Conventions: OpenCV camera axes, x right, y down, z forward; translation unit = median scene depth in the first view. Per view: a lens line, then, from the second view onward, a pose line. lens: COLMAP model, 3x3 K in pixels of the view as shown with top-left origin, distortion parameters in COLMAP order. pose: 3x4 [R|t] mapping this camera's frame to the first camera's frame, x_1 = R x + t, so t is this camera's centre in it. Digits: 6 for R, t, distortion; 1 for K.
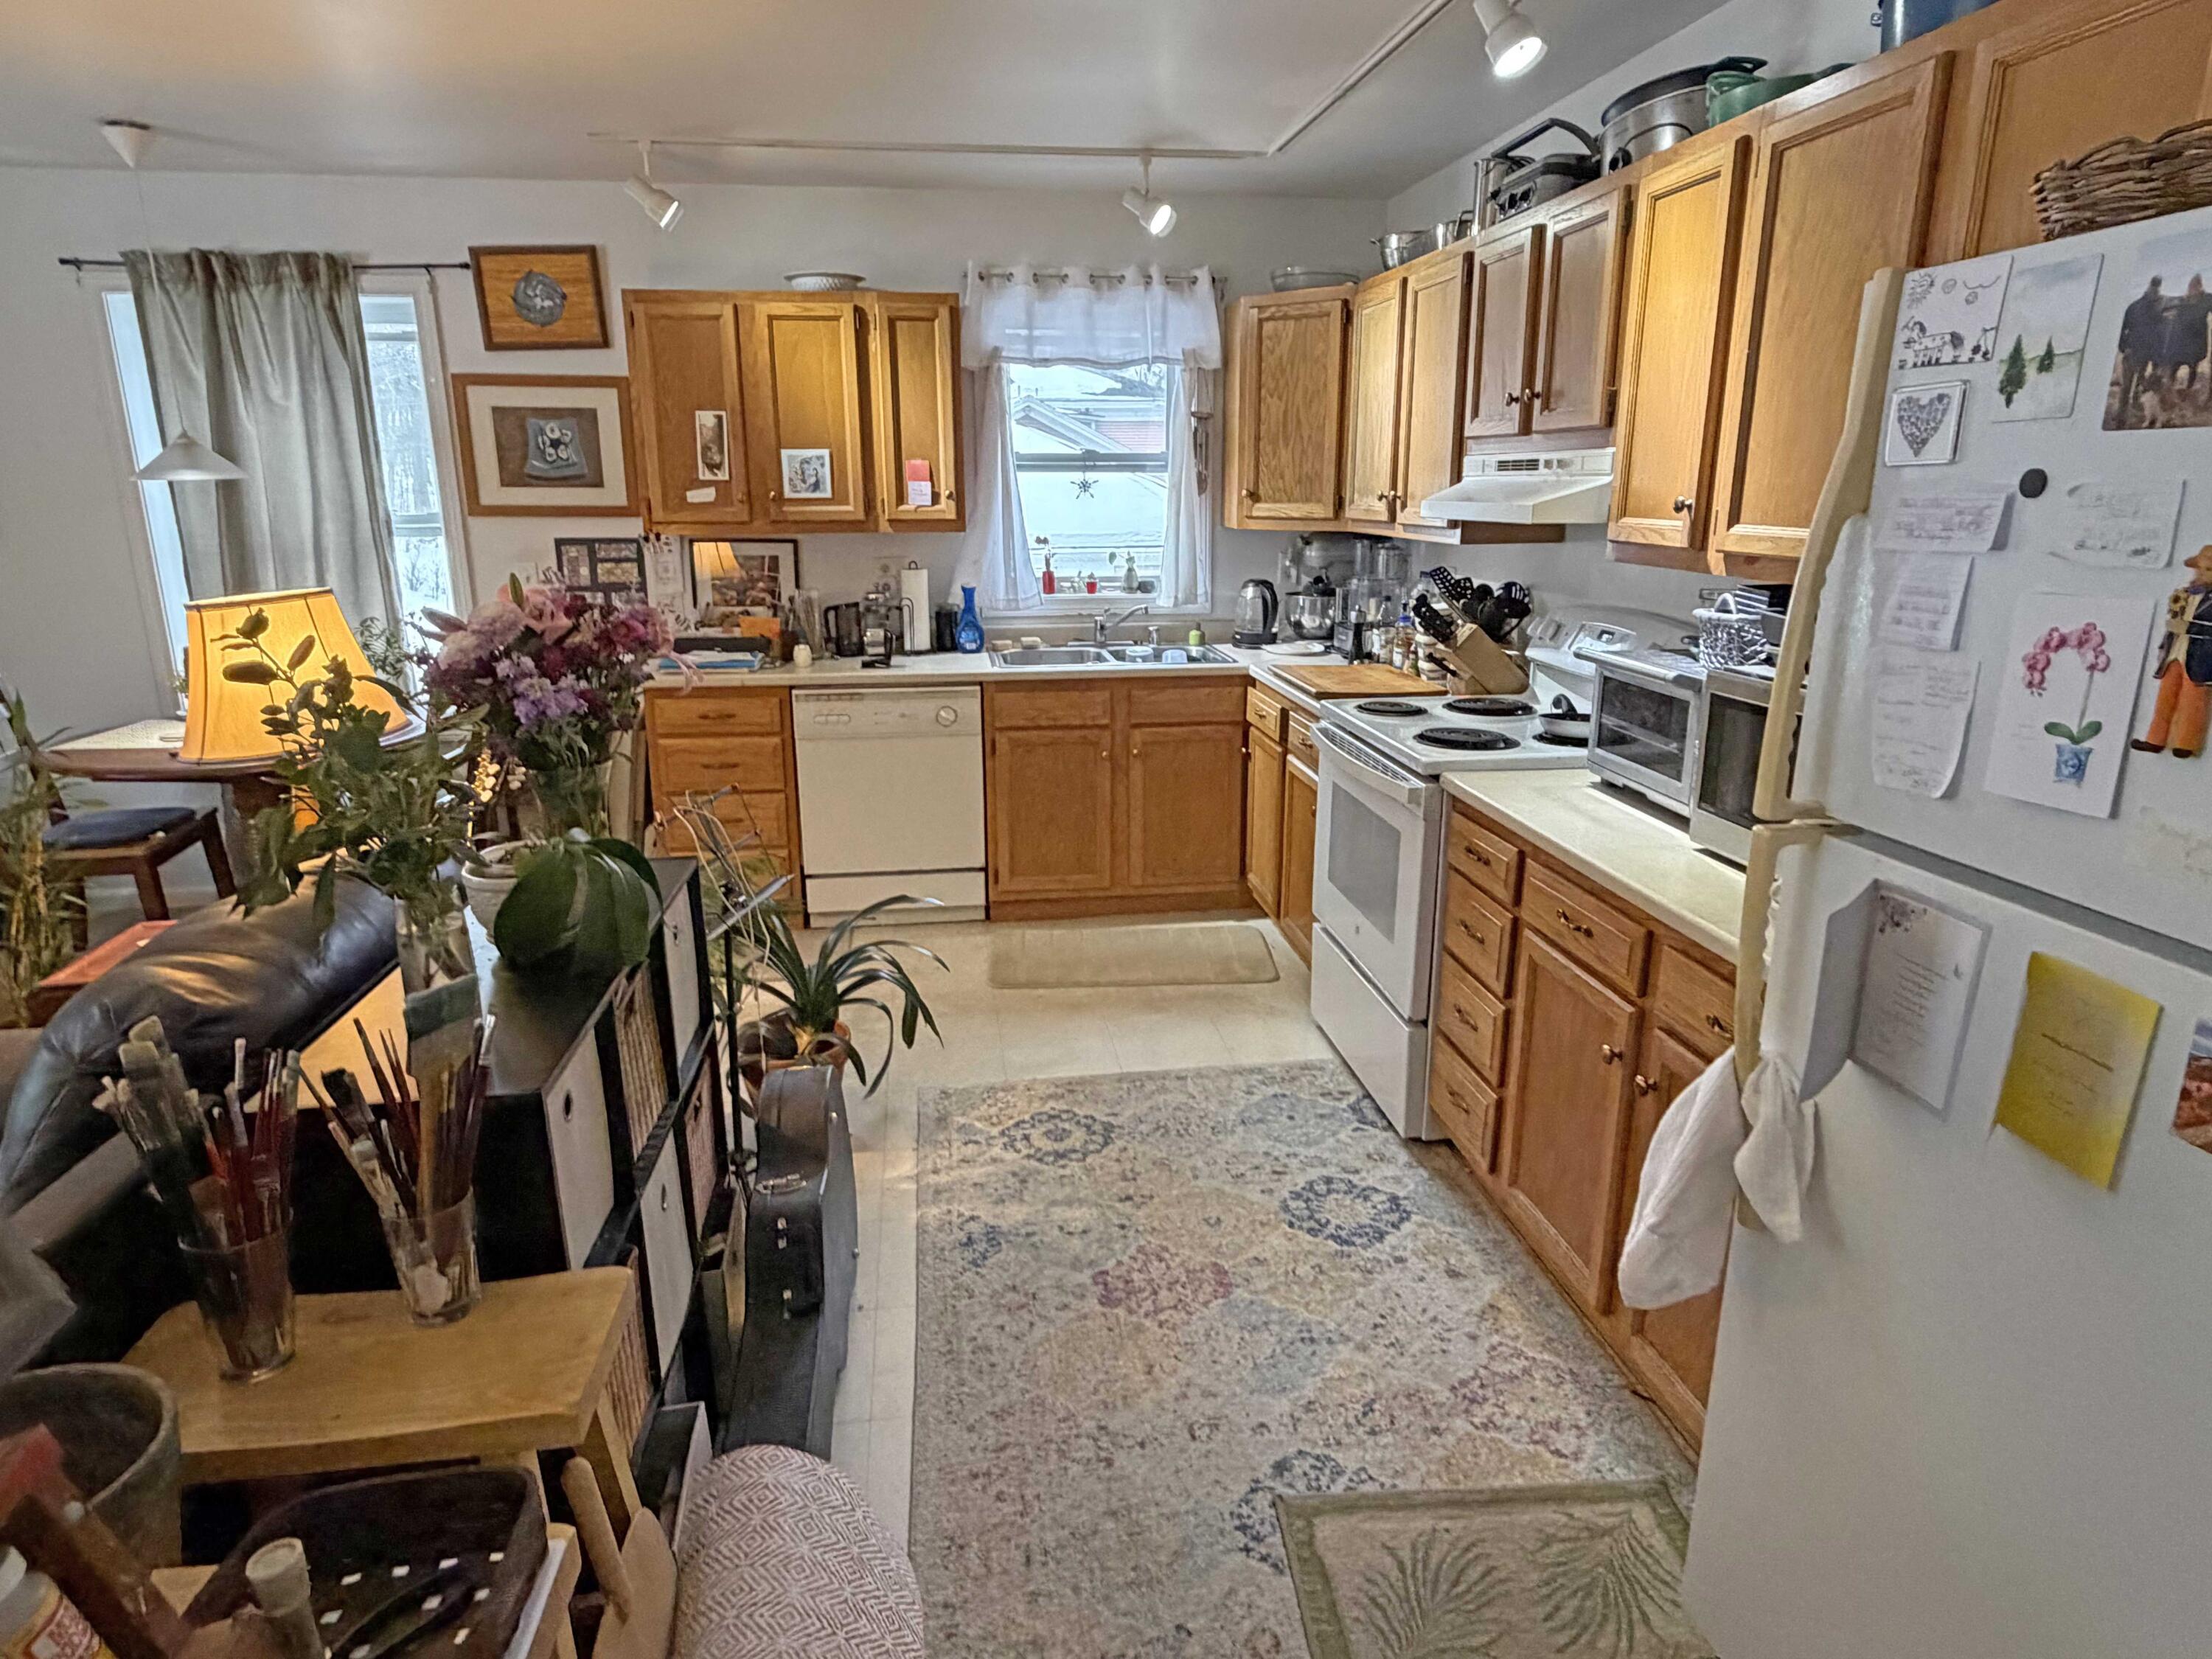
lens RADIAL K [[1279.5, 0, 1120.6], [0, 1279.5, 837.4], [0, 0, 1]] dist [-0.000737, 0.001875]
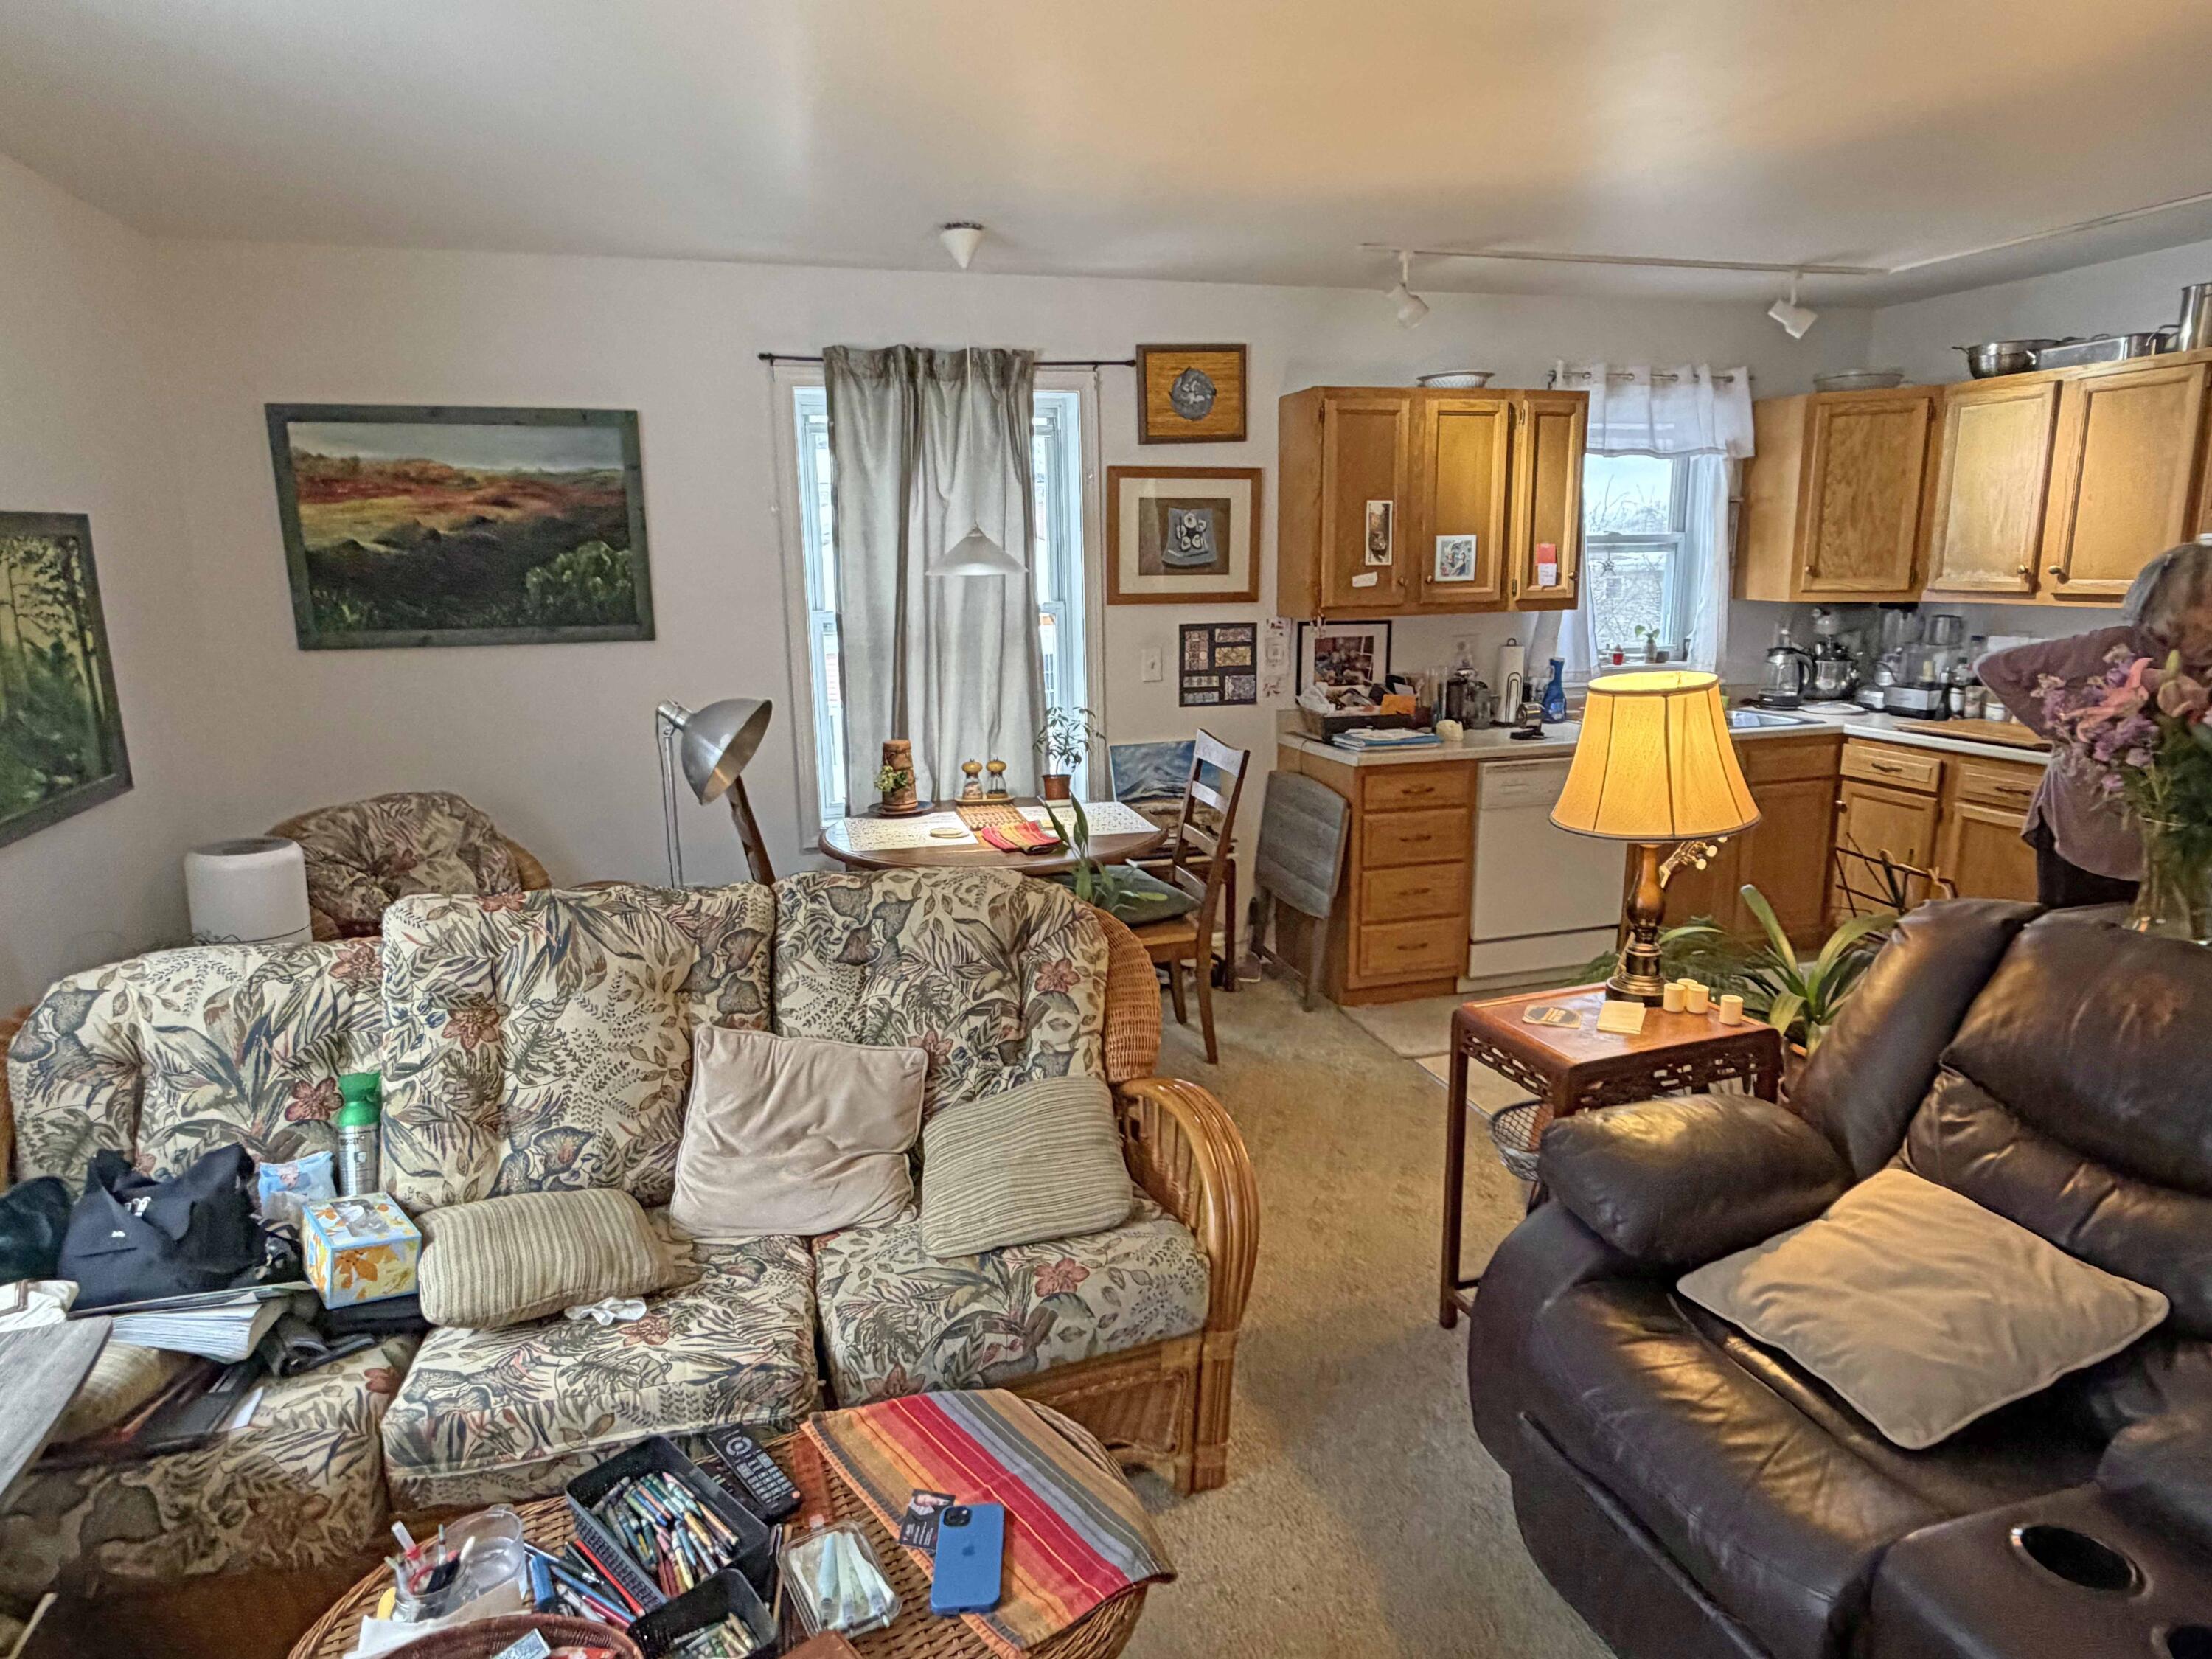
lens RADIAL K [[1279.5, 0, 1101.1], [0, 1279.5, 832.8], [0, 0, 1]] dist [-0.000737, 0.001875]
pose [[0.987797, -0.046994, 0.148485, -0.691459], [0.055671, 0.996943, -0.054825, -0.017410], [-0.145455, 0.062422, 0.987394, 0.017760]]
